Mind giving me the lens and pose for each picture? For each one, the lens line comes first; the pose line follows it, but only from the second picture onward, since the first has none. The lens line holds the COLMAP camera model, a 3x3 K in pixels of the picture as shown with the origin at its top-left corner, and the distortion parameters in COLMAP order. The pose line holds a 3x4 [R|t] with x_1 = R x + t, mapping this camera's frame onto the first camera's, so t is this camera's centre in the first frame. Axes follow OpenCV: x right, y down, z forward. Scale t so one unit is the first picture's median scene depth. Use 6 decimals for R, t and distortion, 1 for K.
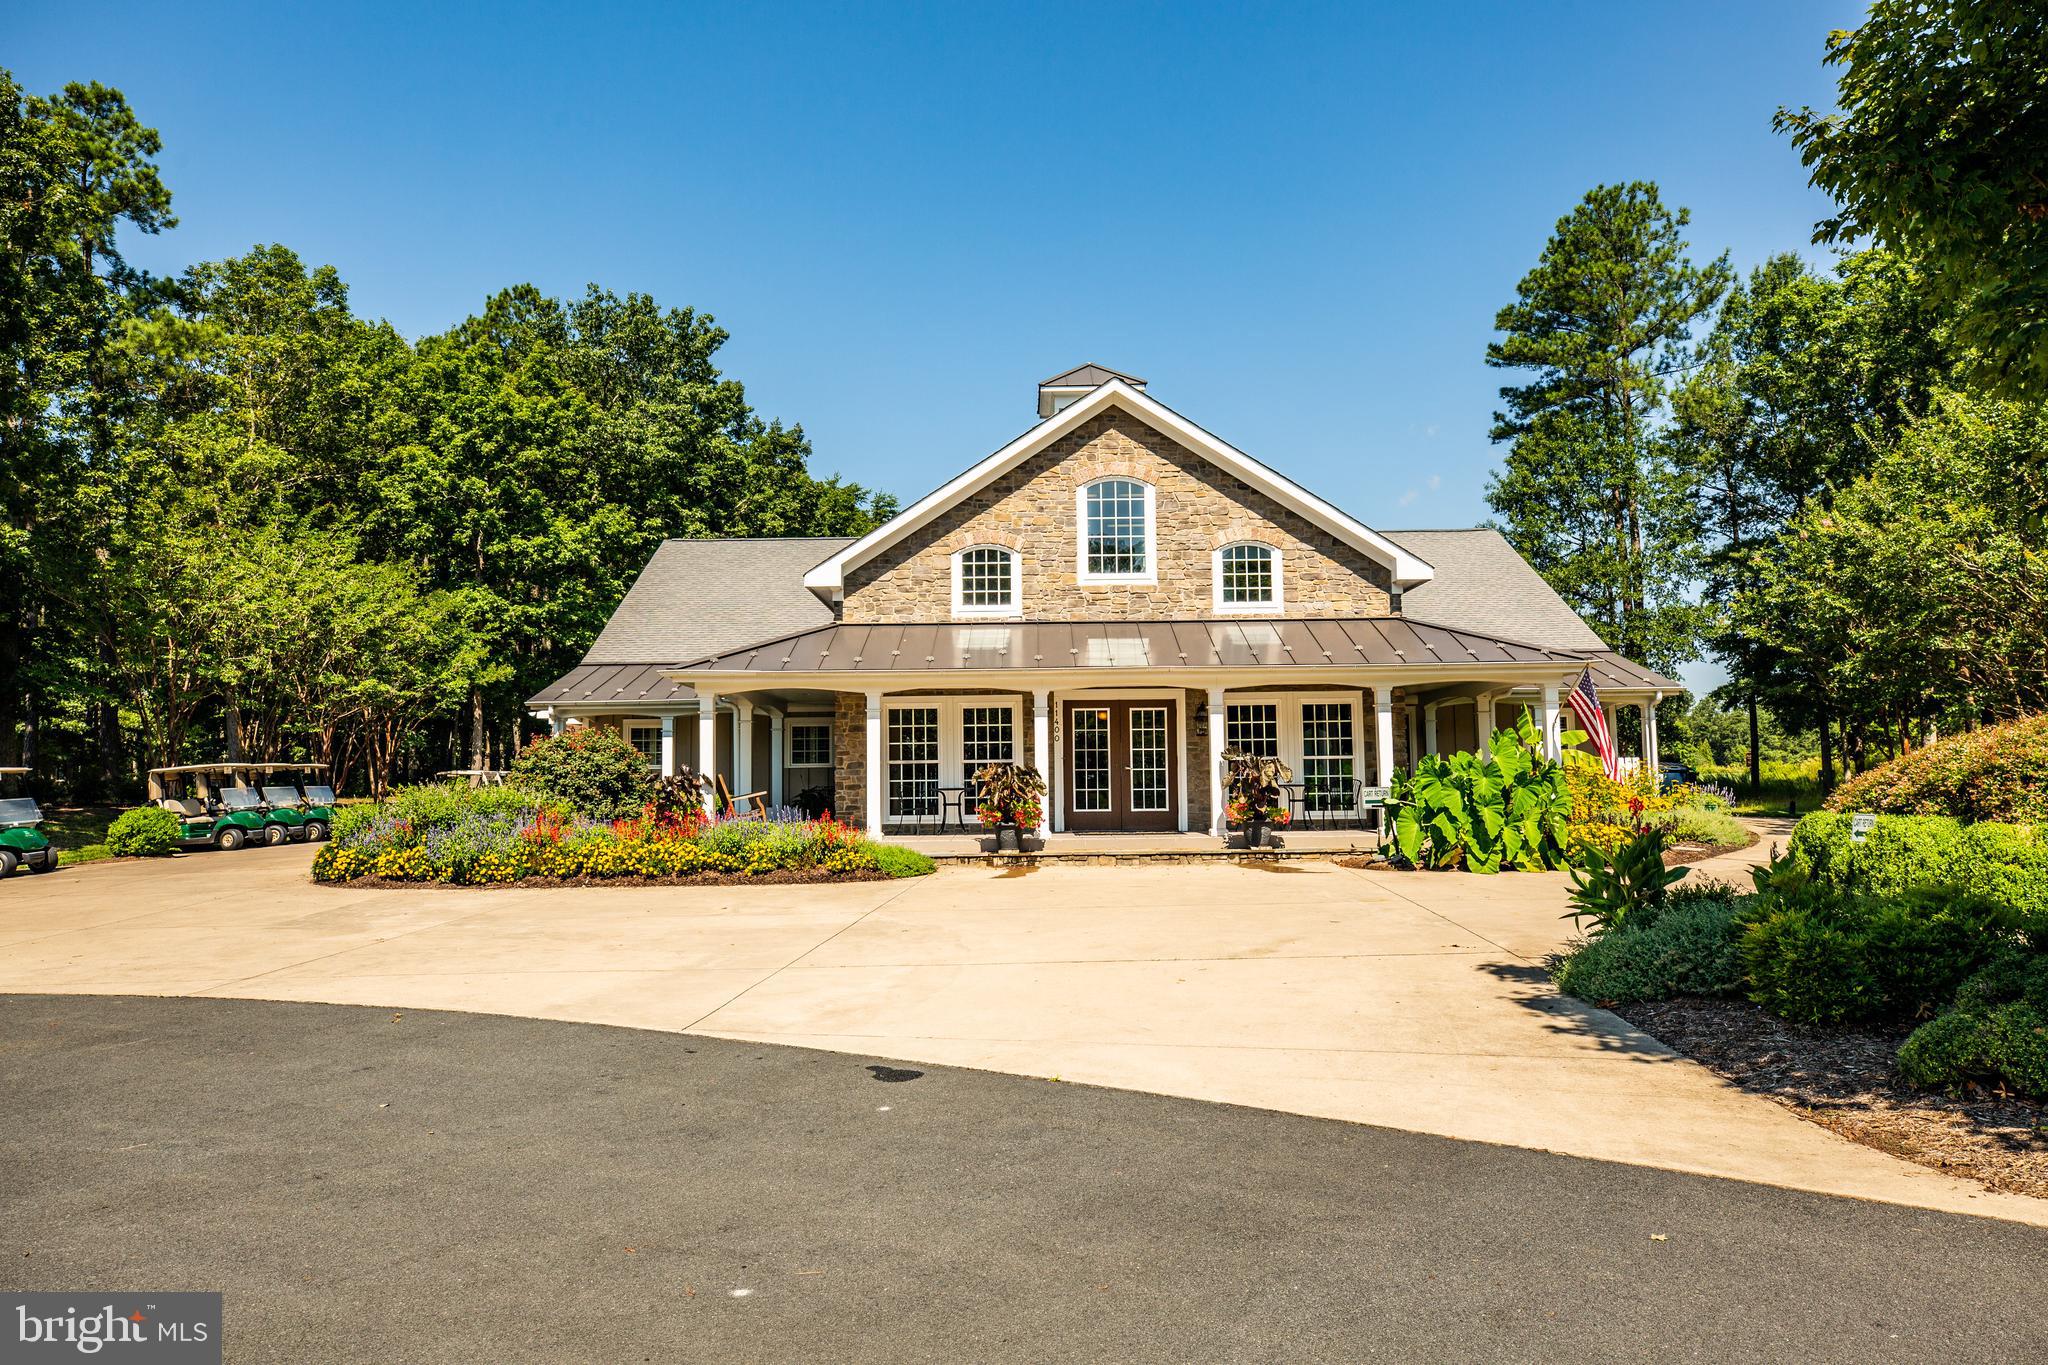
lens RADIAL K [[1399.3, 0, 1024.0], [0, 1399.3, 682.5], [0, 0, 1]] dist [0.047838, -0.000070]
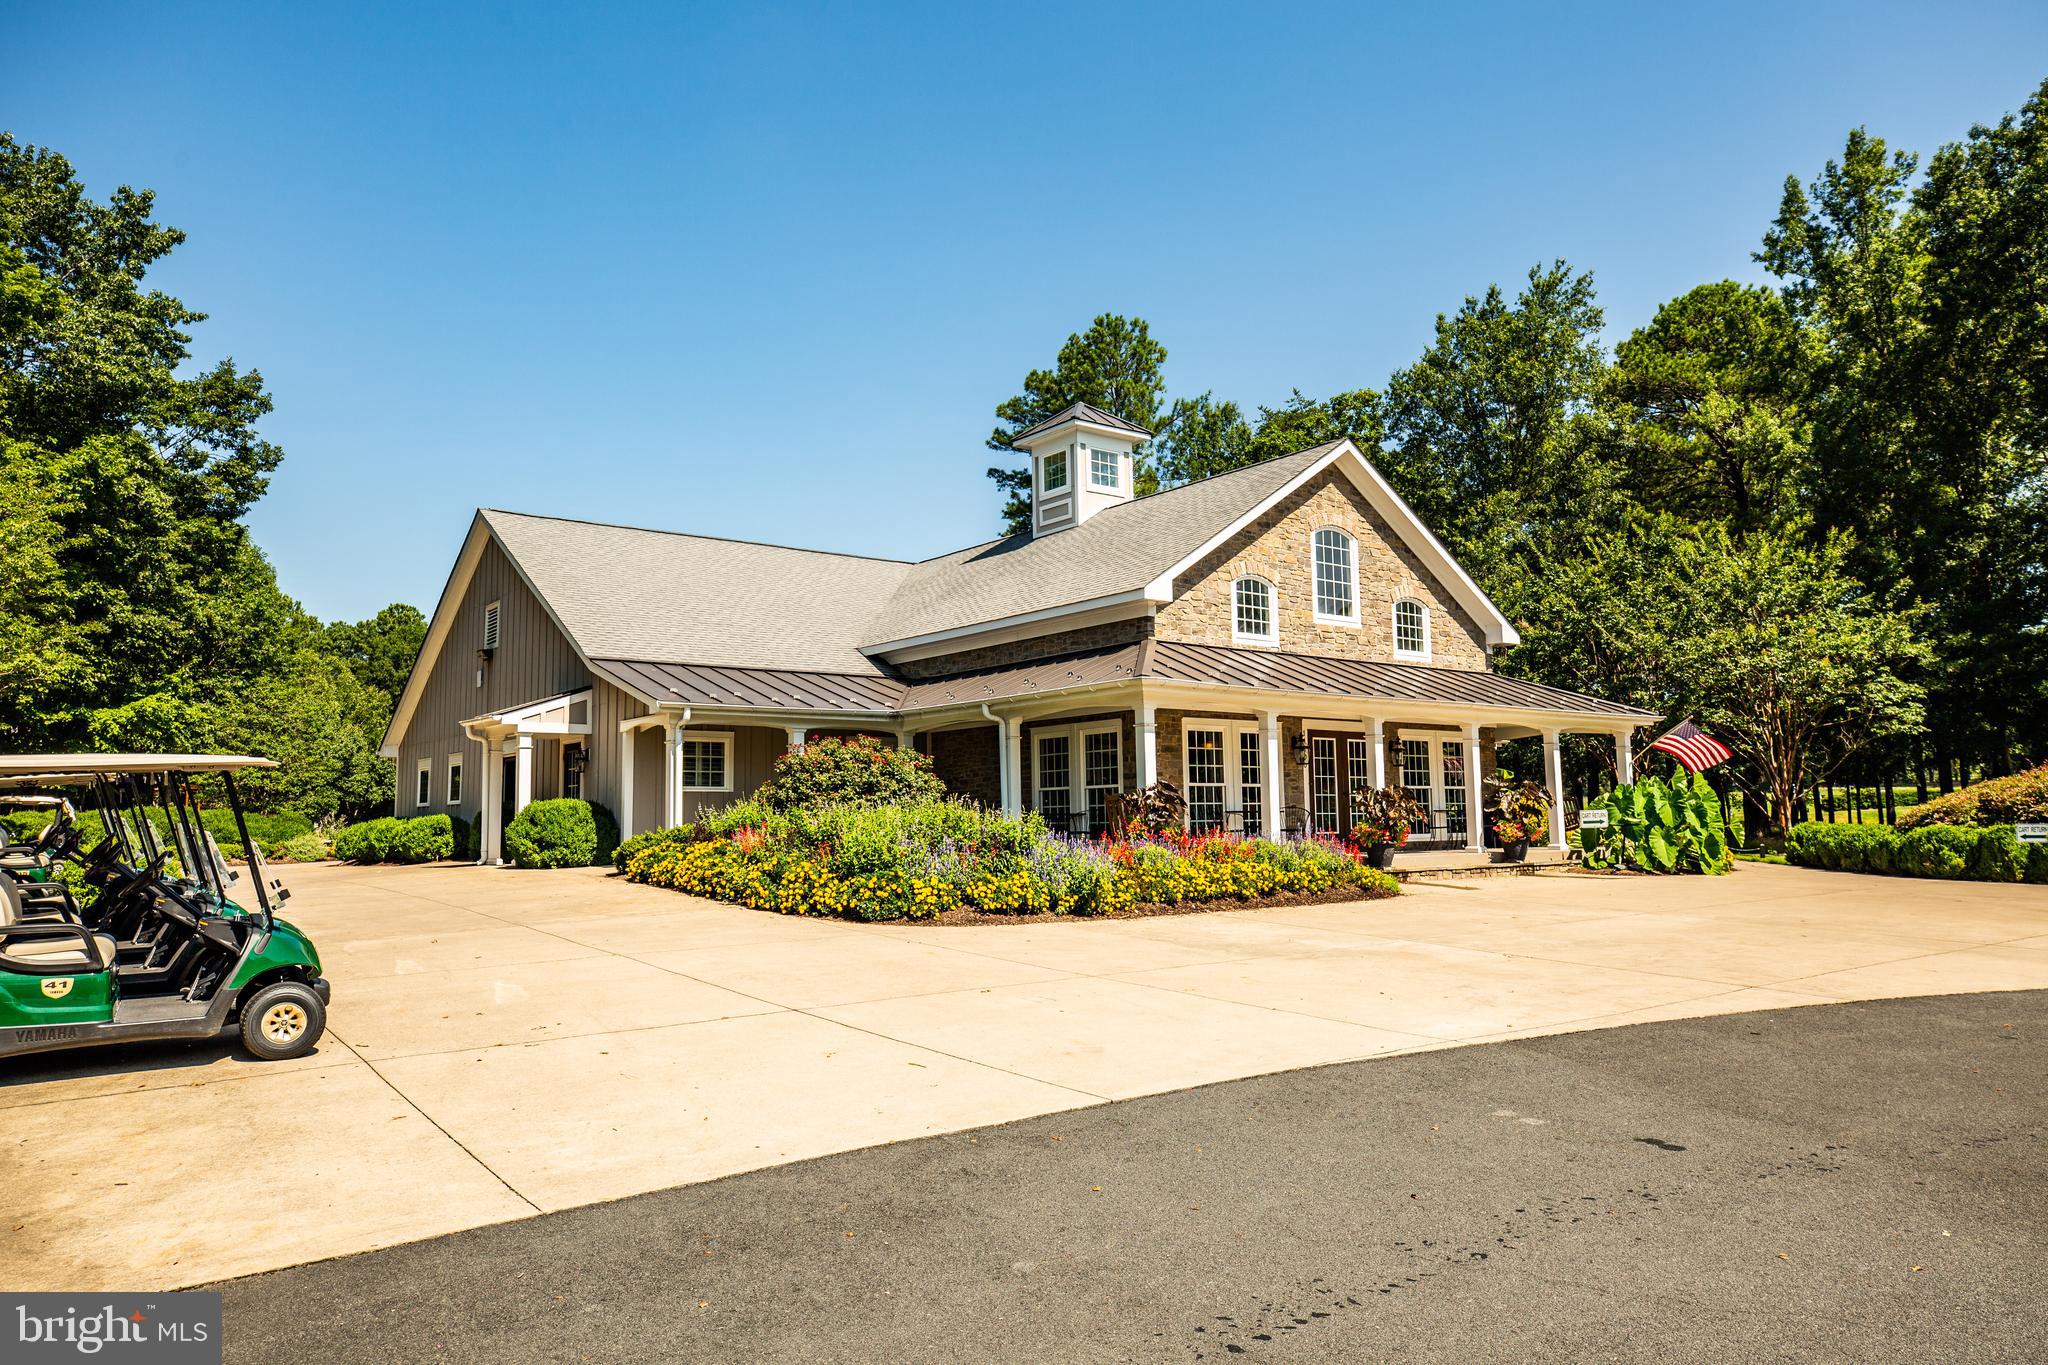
lens RADIAL K [[1367.4, 0, 1024.0], [0, 1367.4, 682.5], [0, 0, 1]] dist [0.000039, -0.000135]
pose [[0.795107, 0.064802, 0.602997, -0.766170], [-0.045524, 0.997847, -0.047209, 0.035821], [-0.604758, 0.010085, 0.796345, 0.298405]]
